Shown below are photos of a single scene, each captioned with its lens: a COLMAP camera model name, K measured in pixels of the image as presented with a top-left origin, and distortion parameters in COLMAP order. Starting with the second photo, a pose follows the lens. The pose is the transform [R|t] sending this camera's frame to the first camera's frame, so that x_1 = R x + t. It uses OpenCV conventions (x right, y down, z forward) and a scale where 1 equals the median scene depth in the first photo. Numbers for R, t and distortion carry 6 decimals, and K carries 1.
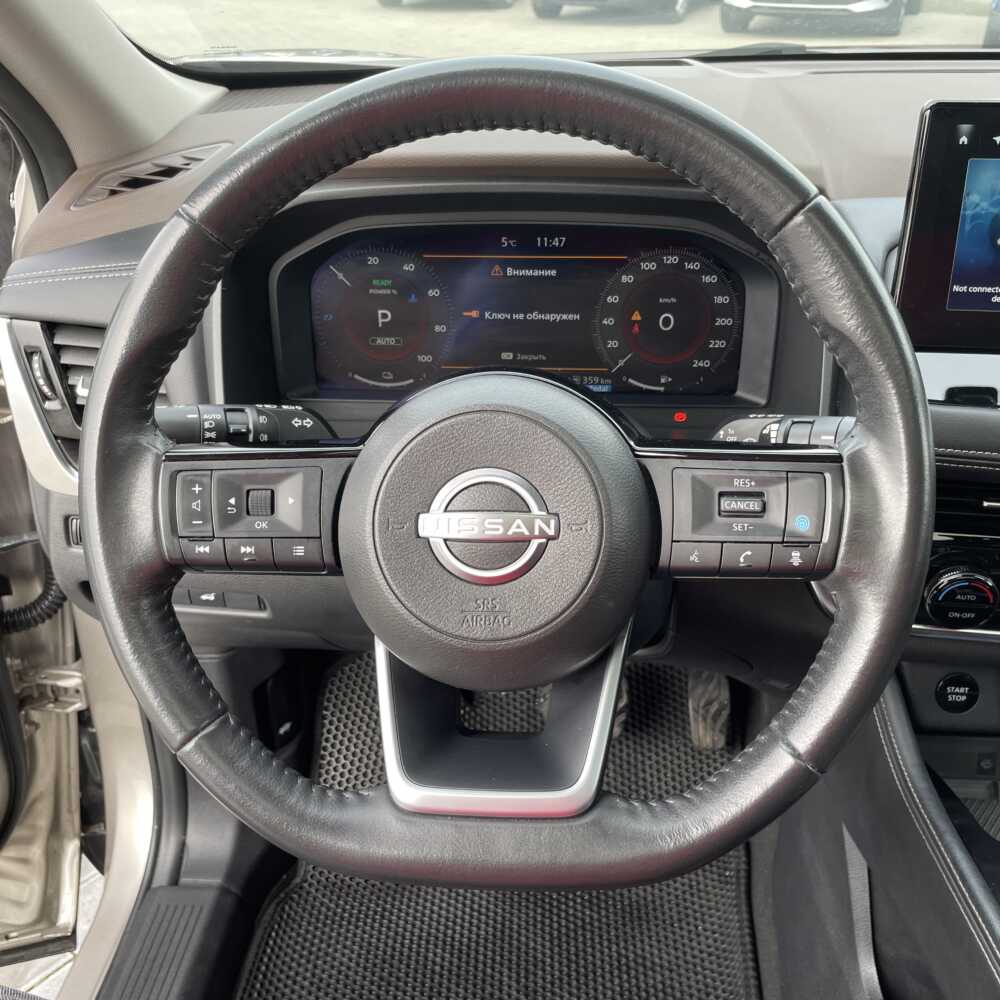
lens RADIAL K [[1018.5, 0, 507.3], [0, 1018.5, 492.9], [0, 0, 1]] dist [0.096865, -0.161349]
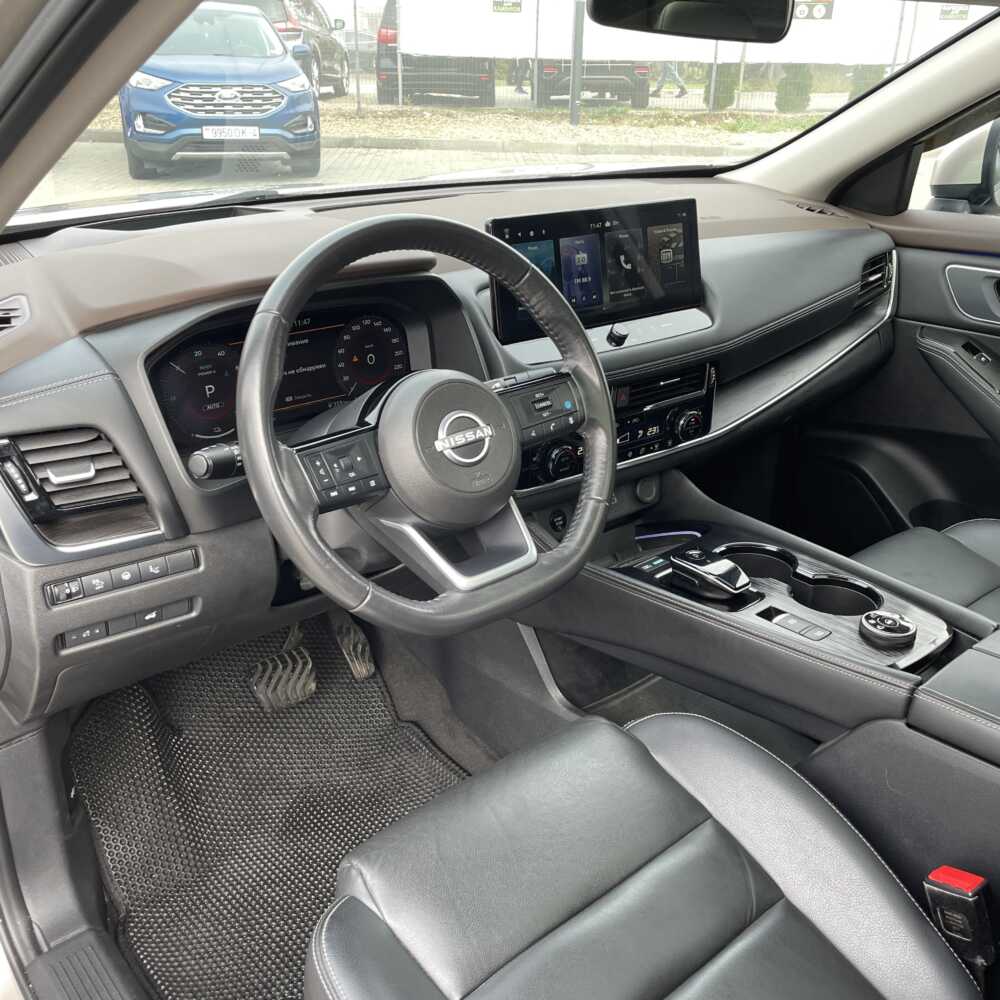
lens RADIAL K [[1001.4, 0, 500.4], [0, 1001.4, 514.2], [0, 0, 1]] dist [0.111429, -0.171365]
pose [[0.715392, -0.273678, 0.642896, -0.822973], [0.326871, 0.944295, 0.038252, 0.078648], [-0.617552, 0.182779, 0.764998, -0.340865]]
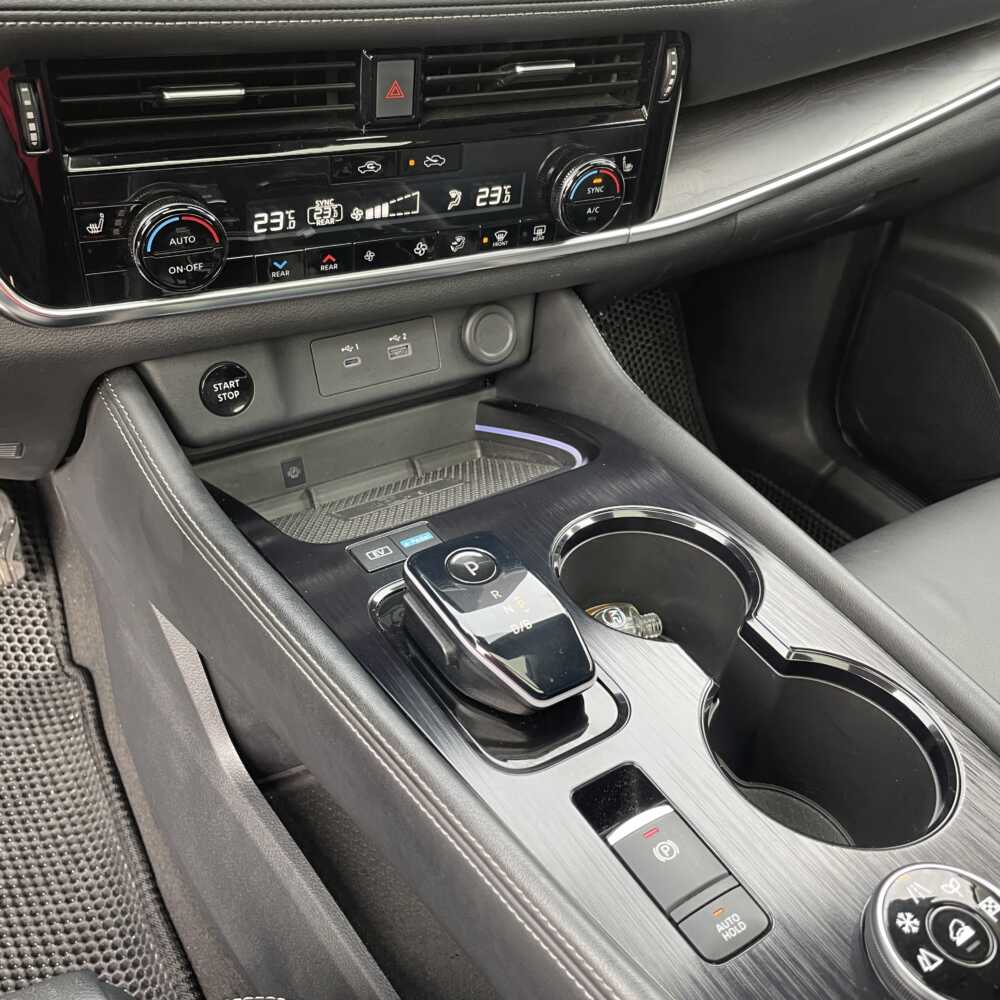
lens RADIAL K [[1012.3, 0, 511.2], [0, 1012.3, 500.5], [0, 0, 1]] dist [0.089218, -0.142243]
pose [[0.791408, -0.299931, 0.532649, 0.171754], [0.202558, 0.950797, 0.234427, 0.138035], [-0.576753, -0.077635, 0.813221, 0.244954]]
